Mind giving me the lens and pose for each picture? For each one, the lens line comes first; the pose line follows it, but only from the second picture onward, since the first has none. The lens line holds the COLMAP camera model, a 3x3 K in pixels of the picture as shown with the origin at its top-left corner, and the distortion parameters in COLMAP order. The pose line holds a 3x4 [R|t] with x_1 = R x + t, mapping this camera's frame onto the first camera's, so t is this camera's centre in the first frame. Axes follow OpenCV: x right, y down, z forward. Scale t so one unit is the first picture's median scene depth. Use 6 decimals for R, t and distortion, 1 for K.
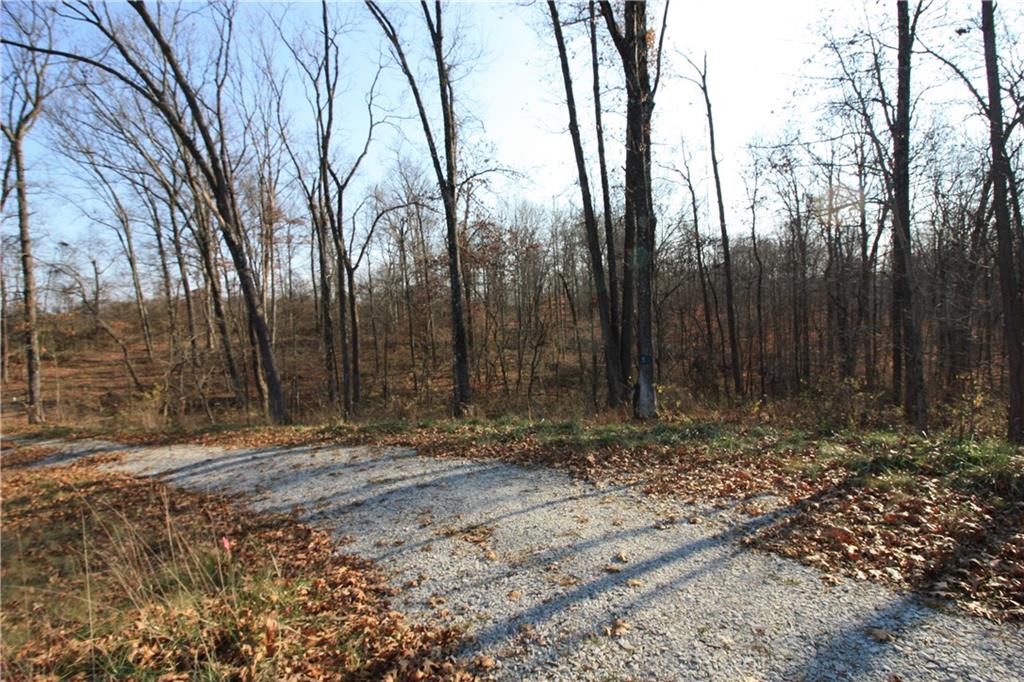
lens RADIAL K [[459.7, 0, 516.4], [0, 459.7, 344.7], [0, 0, 1]] dist [-0.017855, -0.006049]
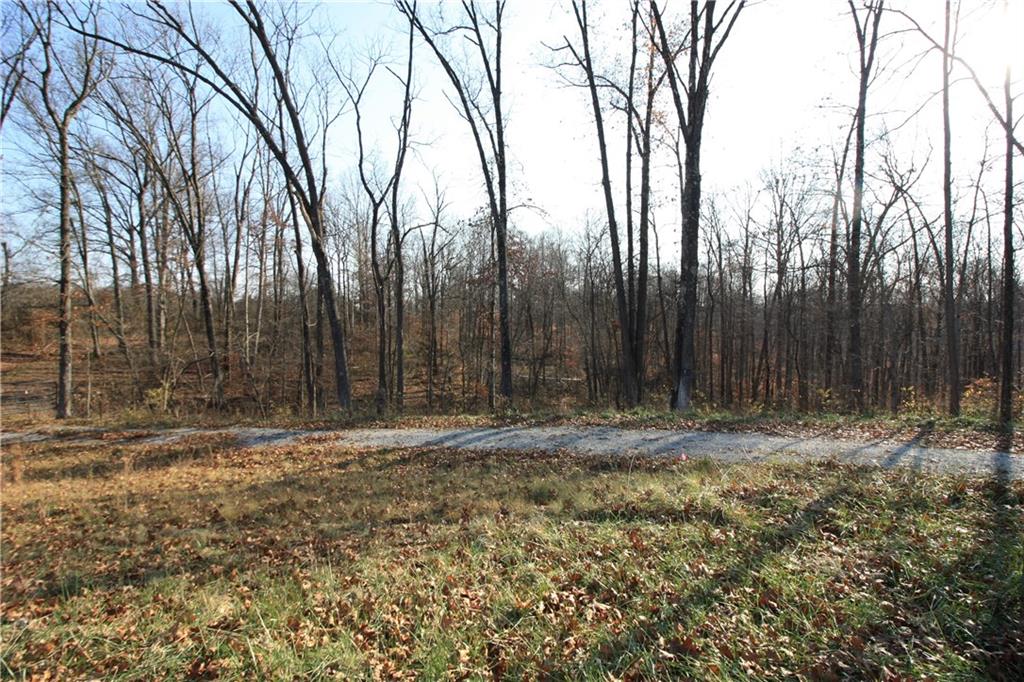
lens RADIAL K [[459.7, 0, 508.4], [0, 459.7, 339.3], [0, 0, 1]] dist [-0.017855, -0.006049]
pose [[0.980416, 0.046875, 0.191276, -0.335212], [-0.039001, 0.998238, -0.044729, 0.013161], [-0.193035, 0.036393, 0.980517, -0.139893]]
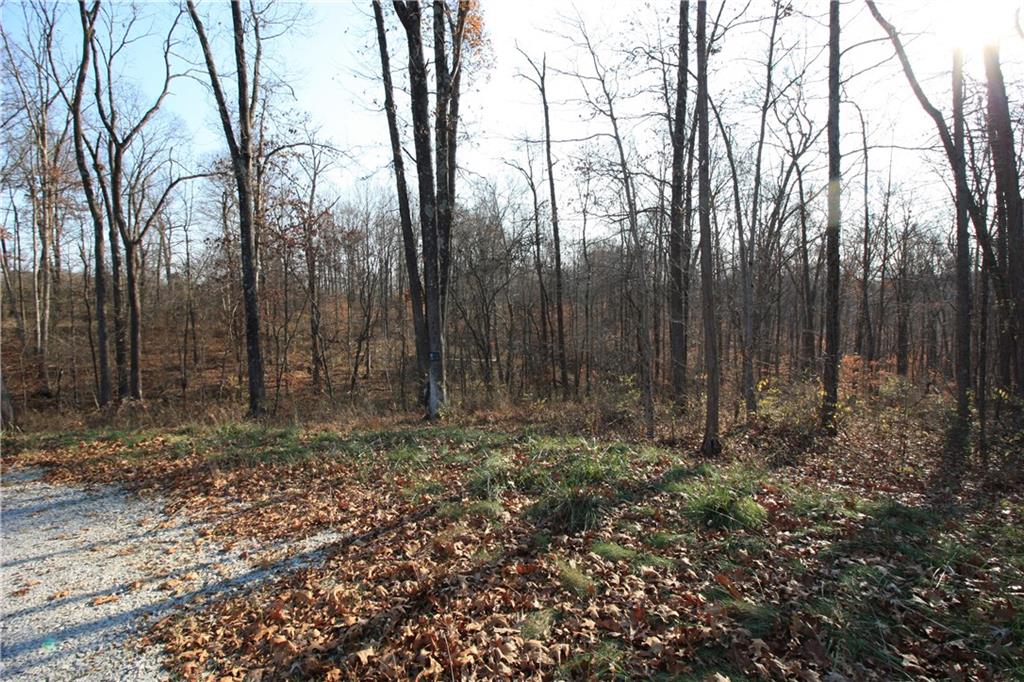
lens RADIAL K [[459.7, 0, 508.8], [0, 459.7, 341.7], [0, 0, 1]] dist [-0.017855, -0.006049]
pose [[0.969158, 0.019737, 0.245649, 0.137537], [-0.021599, 0.999755, 0.004889, -0.004069], [-0.245492, -0.010044, 0.969347, 0.030540]]
